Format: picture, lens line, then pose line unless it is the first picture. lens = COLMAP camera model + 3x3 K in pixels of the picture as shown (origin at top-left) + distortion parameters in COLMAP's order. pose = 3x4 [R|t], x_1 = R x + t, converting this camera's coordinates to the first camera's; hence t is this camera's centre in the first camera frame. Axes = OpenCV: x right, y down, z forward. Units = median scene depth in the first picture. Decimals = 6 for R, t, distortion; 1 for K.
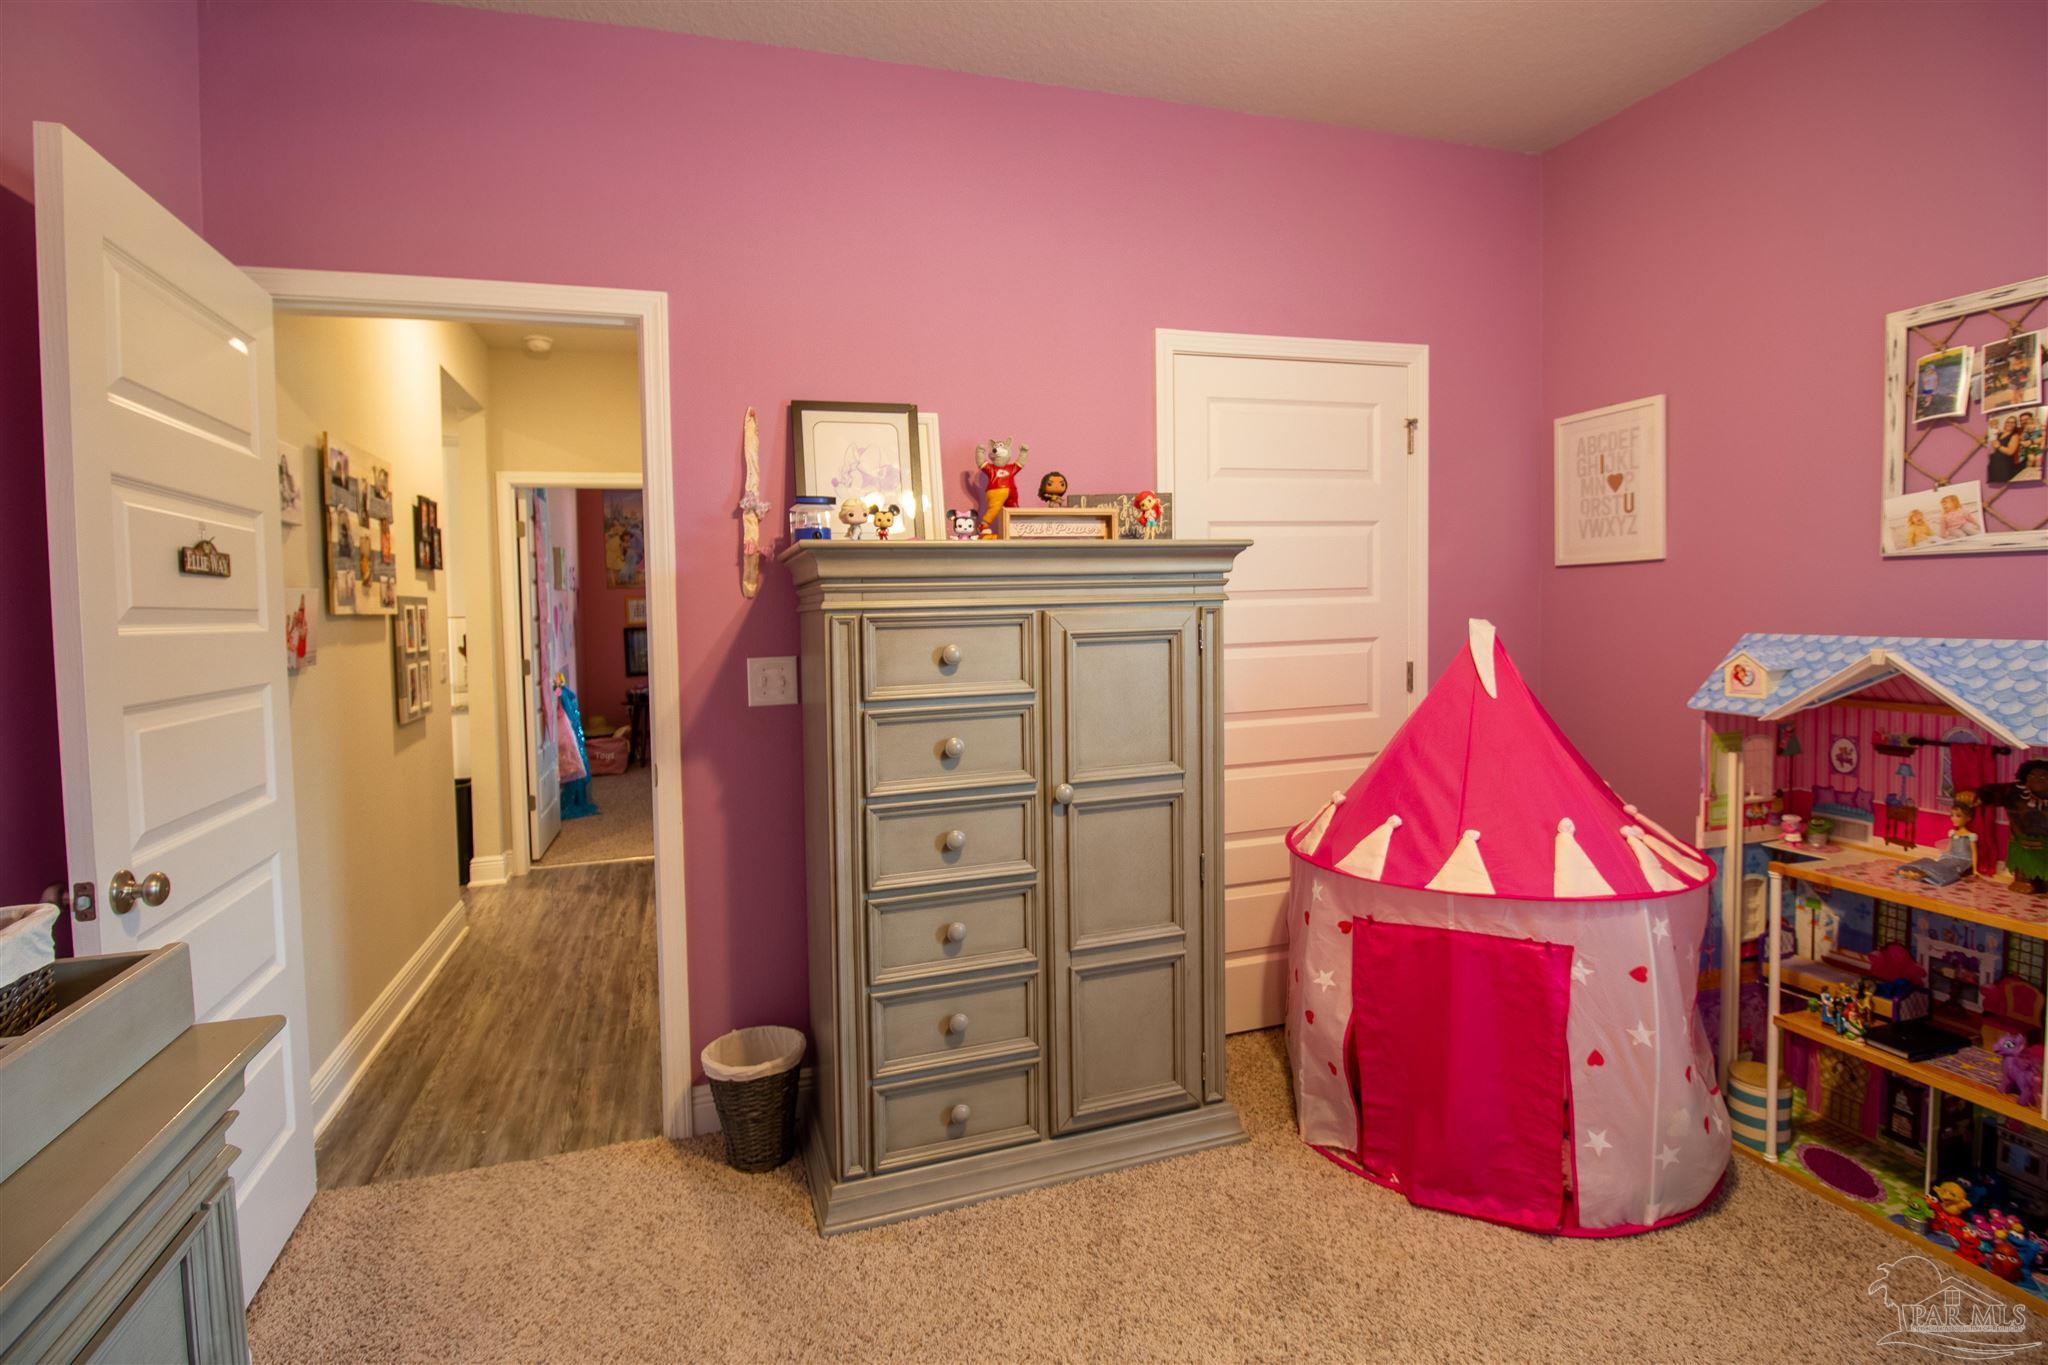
lens RADIAL K [[949.3, 0, 1033.4], [0, 949.3, 664.7], [0, 0, 1]] dist [-0.002892, -0.011535]
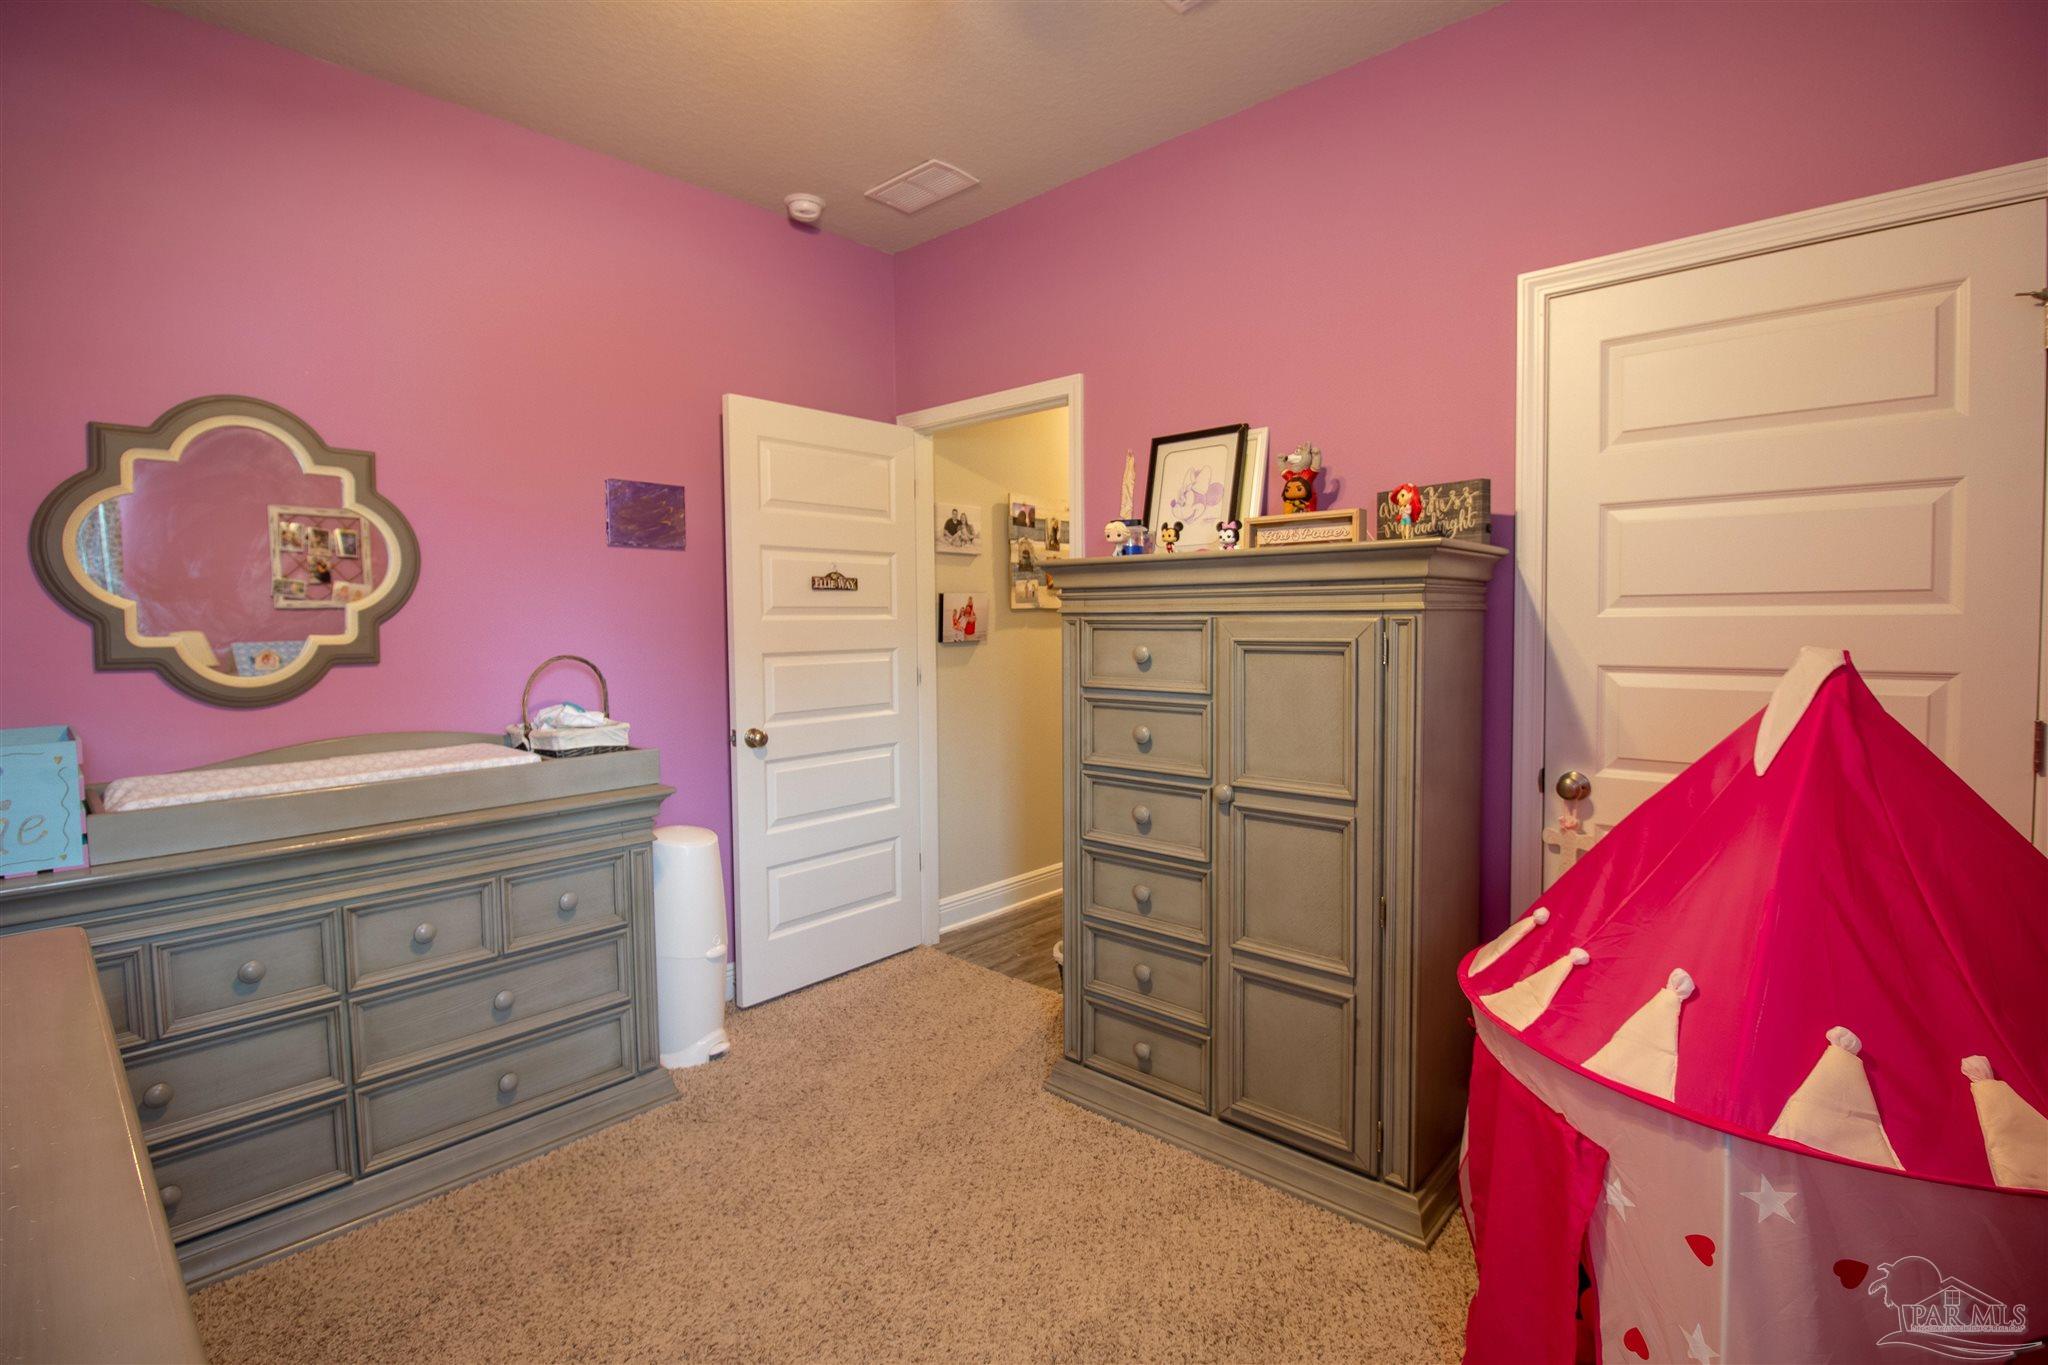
lens RADIAL K [[949.3, 0, 1034.1], [0, 949.3, 675.8], [0, 0, 1]] dist [-0.002892, -0.011535]
pose [[0.502724, 0.075587, -0.861136, 0.782208], [-0.055423, 0.996939, 0.055151, -0.037348], [0.862669, 0.020001, 0.505374, 0.279892]]
